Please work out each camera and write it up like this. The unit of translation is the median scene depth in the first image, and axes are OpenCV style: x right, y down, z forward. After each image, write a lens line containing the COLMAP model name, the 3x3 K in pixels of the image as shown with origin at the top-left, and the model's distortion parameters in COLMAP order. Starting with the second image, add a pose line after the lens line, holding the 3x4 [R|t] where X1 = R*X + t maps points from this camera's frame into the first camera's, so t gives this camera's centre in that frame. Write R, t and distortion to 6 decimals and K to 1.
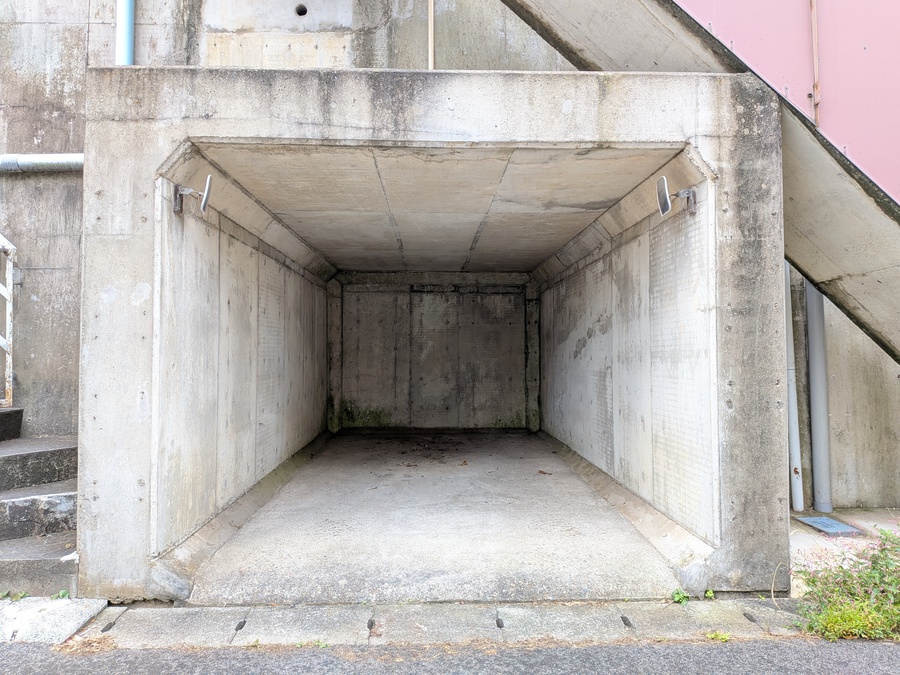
lens RADIAL K [[637.2, 0, 451.0], [0, 637.2, 334.3], [0, 0, 1]] dist [0.002595, 0.000709]
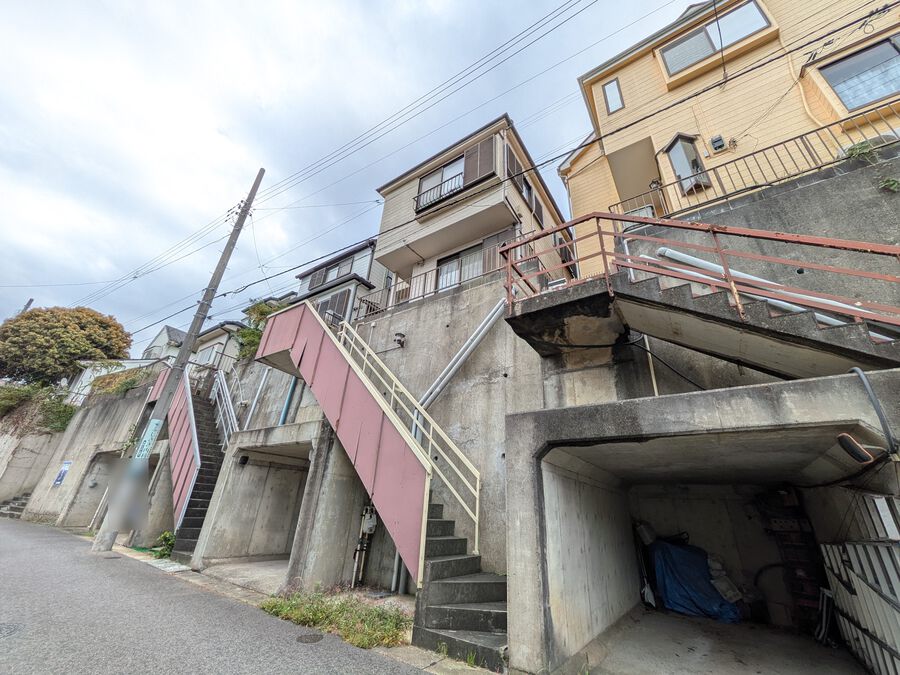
lens RADIAL K [[360.5, 0, 452.0], [0, 360.5, 338.3], [0, 0, 1]] dist [-0.001117, -0.000041]
pose [[0.807339, -0.219927, -0.547572, 2.194308], [-0.039757, 0.905569, -0.422331, -0.006610], [0.588747, 0.362735, 0.722358, -0.170325]]
